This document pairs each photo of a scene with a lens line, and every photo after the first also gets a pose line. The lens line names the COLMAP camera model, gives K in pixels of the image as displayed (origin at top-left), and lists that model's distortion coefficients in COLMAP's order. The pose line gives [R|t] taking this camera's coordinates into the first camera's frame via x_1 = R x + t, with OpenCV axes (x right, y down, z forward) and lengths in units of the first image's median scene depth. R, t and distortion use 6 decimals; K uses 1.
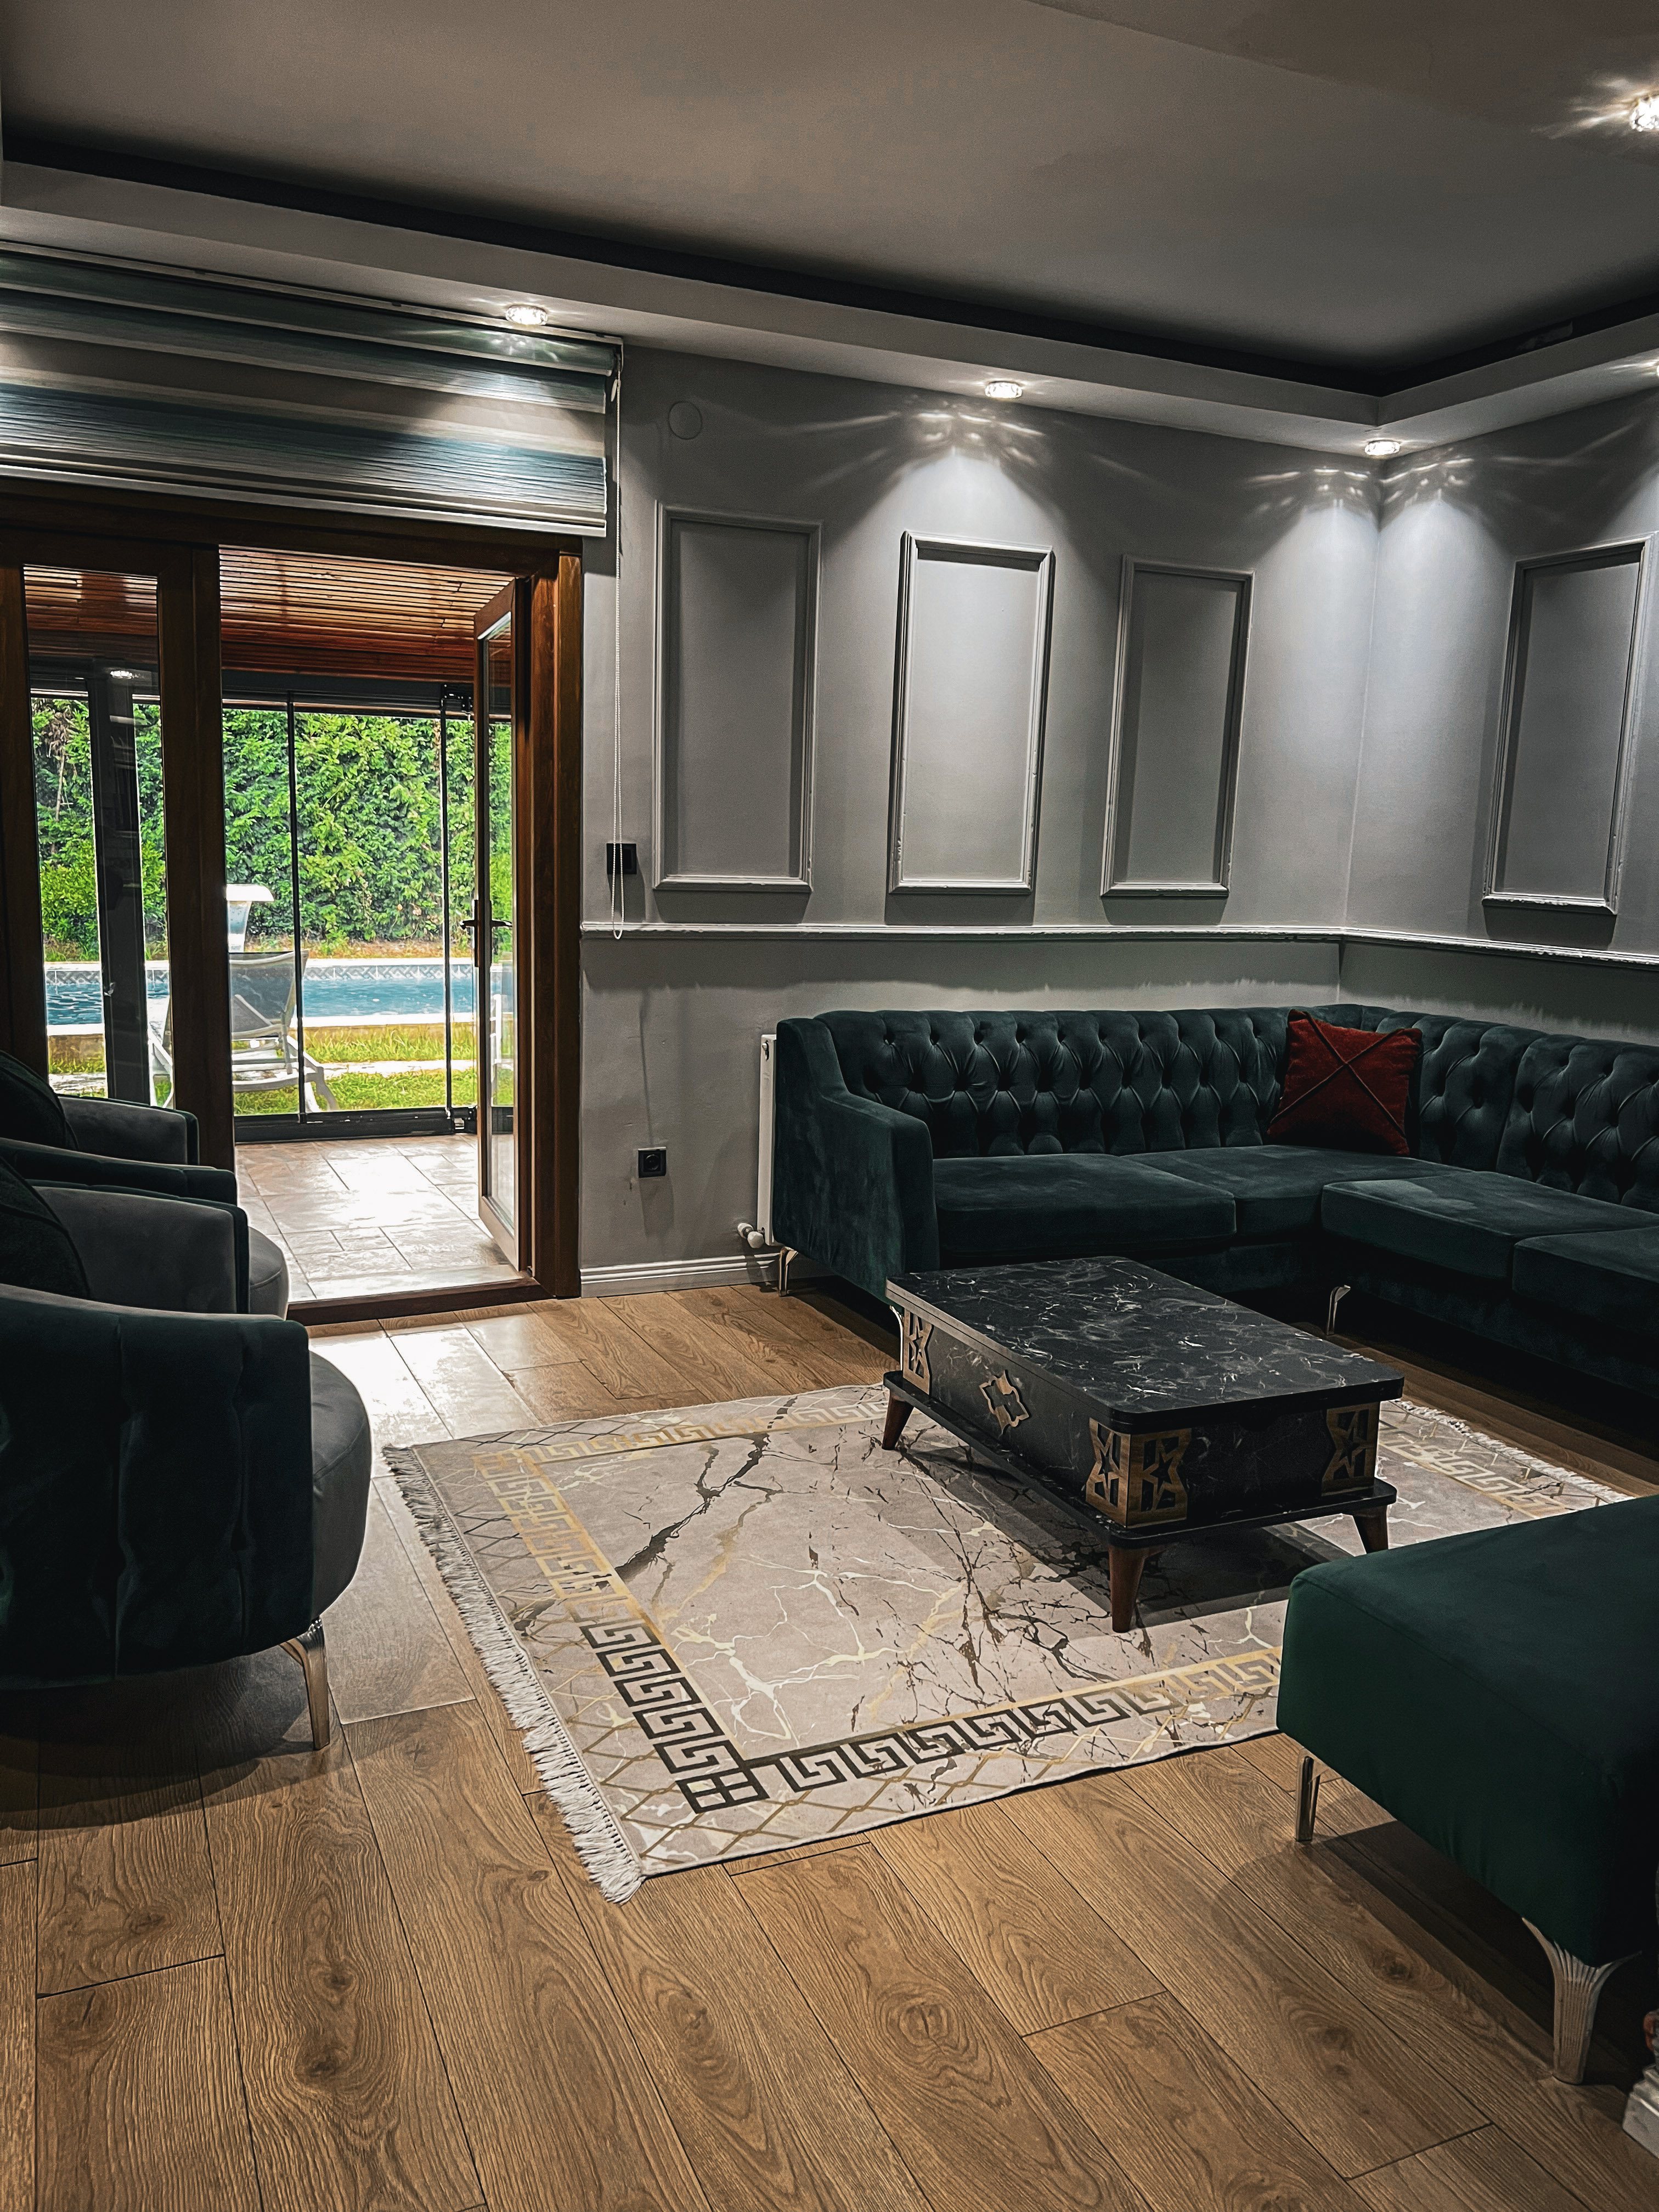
lens RADIAL K [[1666.9, 0, 836.5], [0, 1666.9, 1109.4], [0, 0, 1]] dist [0.022077, -0.031349]
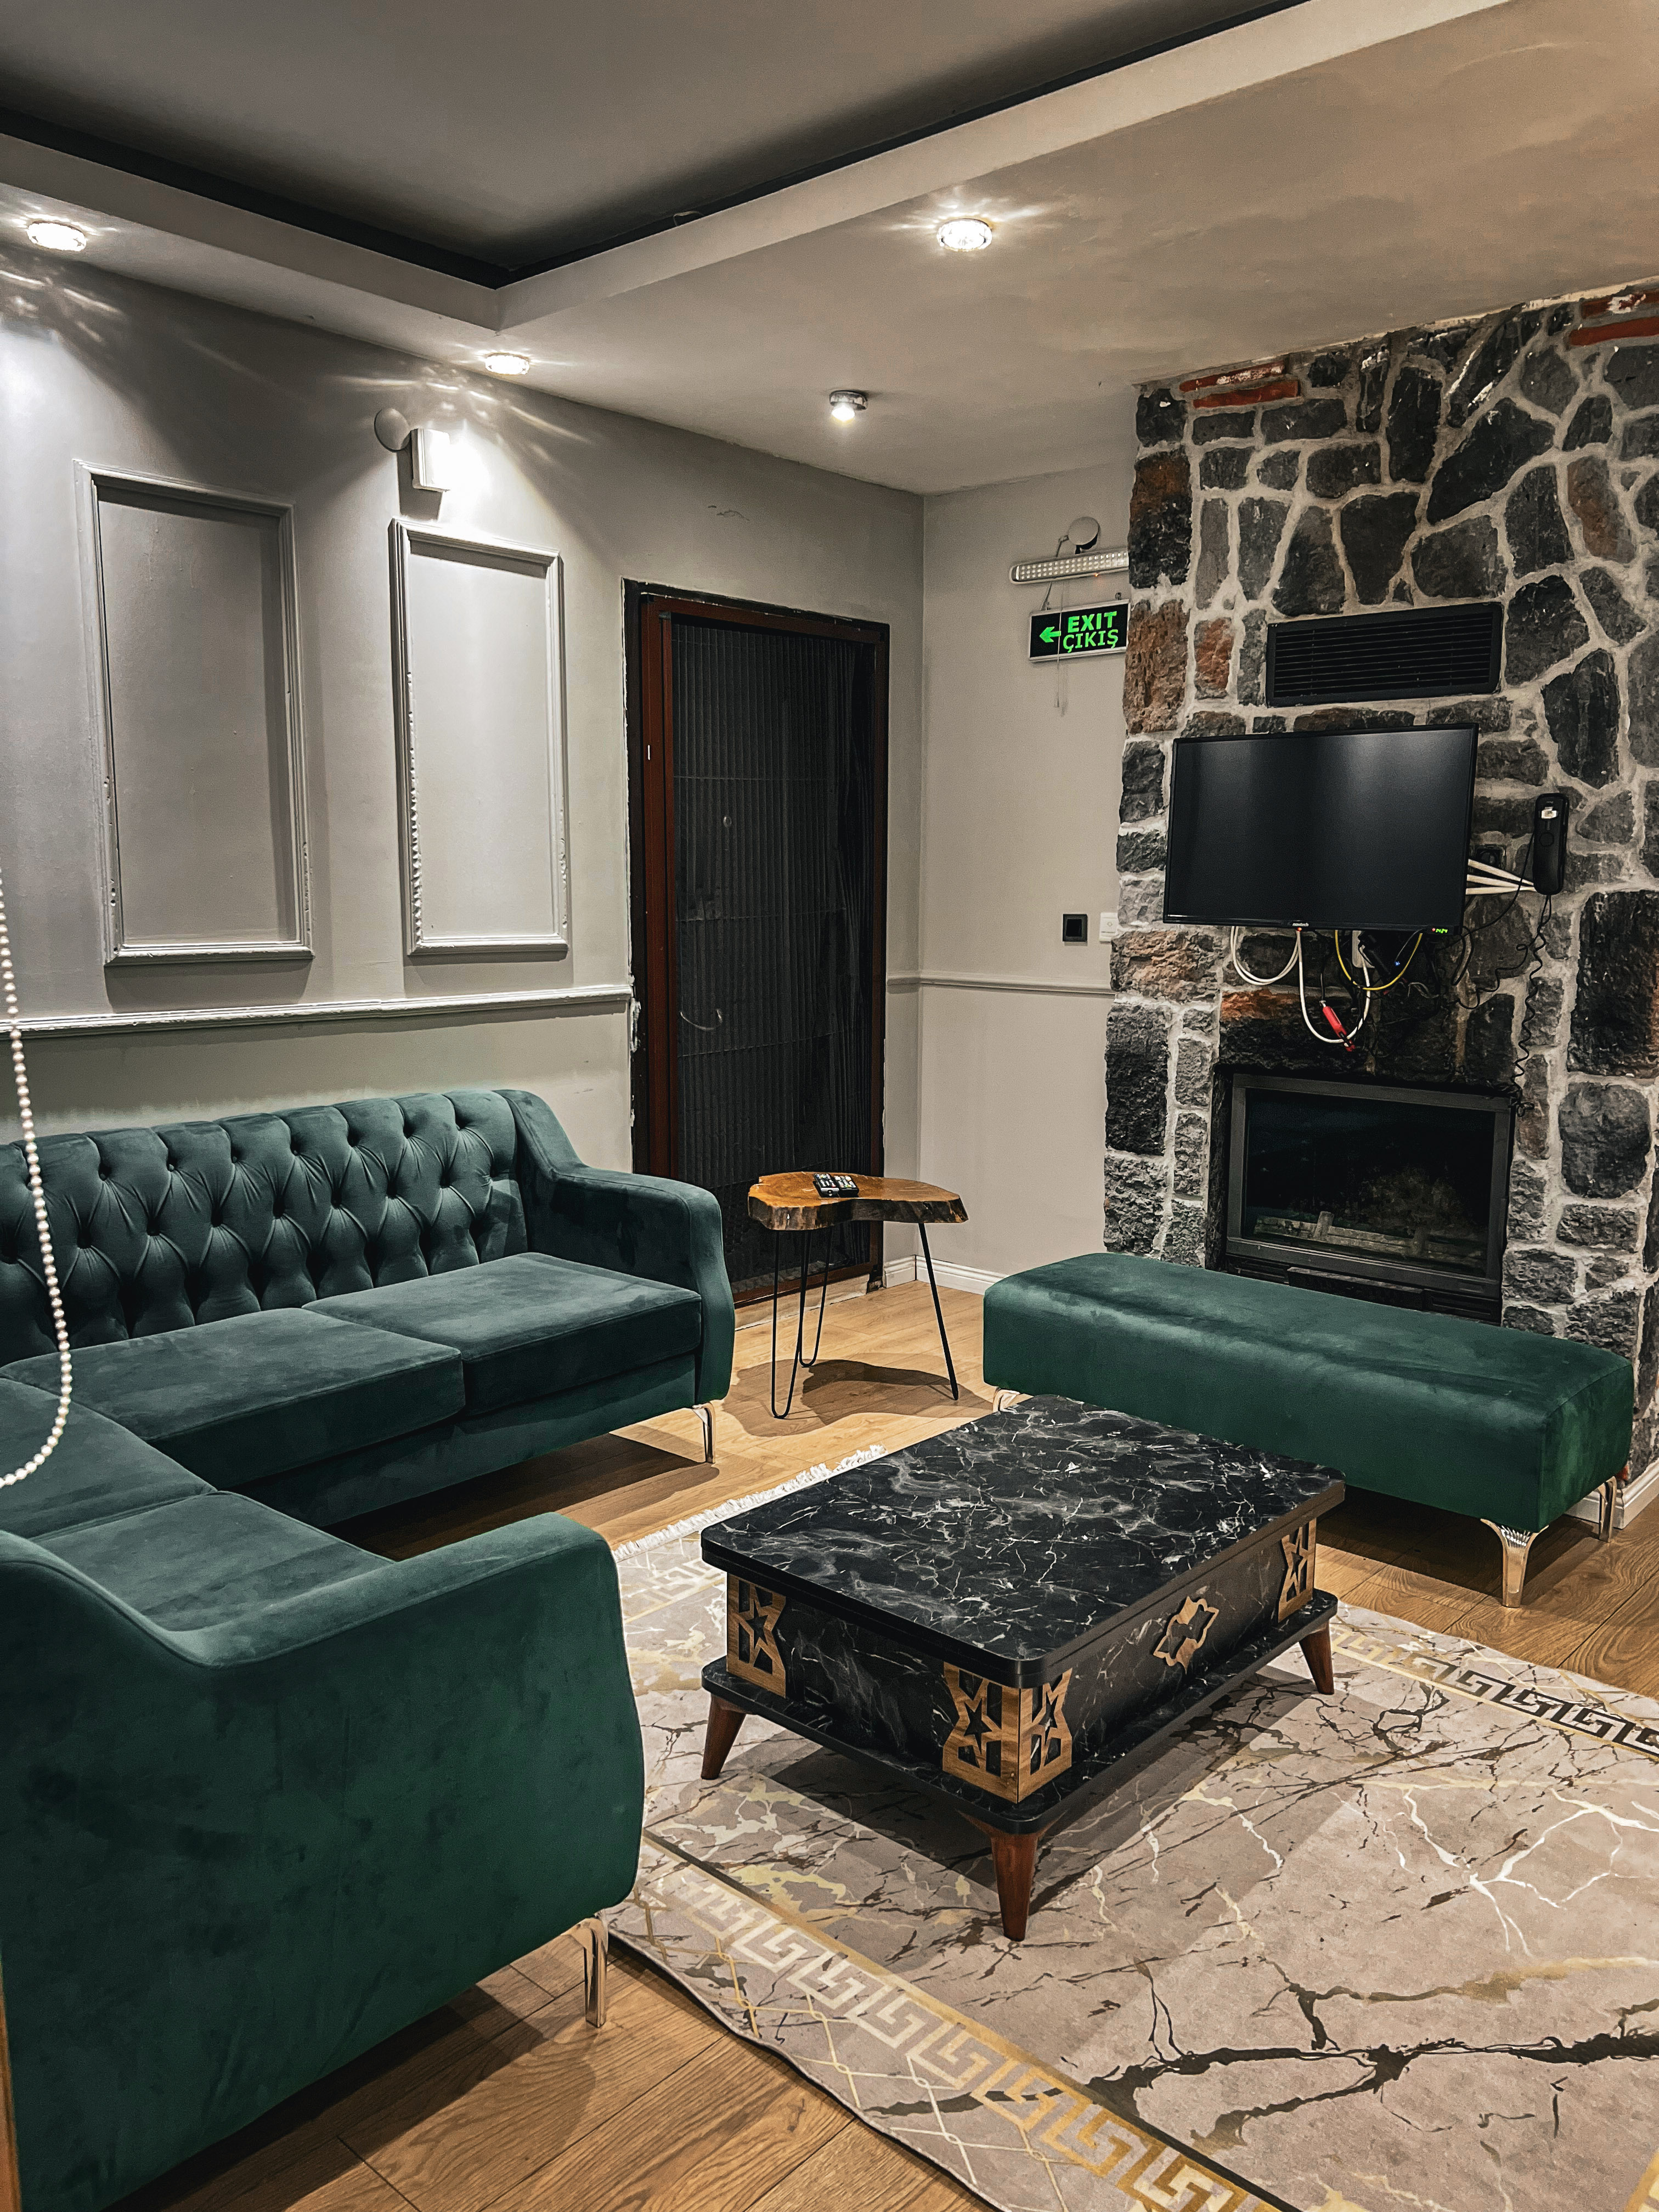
lens RADIAL K [[1666.9, 0, 841.2], [0, 1666.9, 1103.6], [0, 0, 1]] dist [0.022077, -0.031349]
pose [[-0.403865, -0.163281, 0.900129, -0.479286], [0.122220, 0.965492, 0.229975, -0.251388], [-0.906618, 0.202892, -0.369972, 1.356051]]
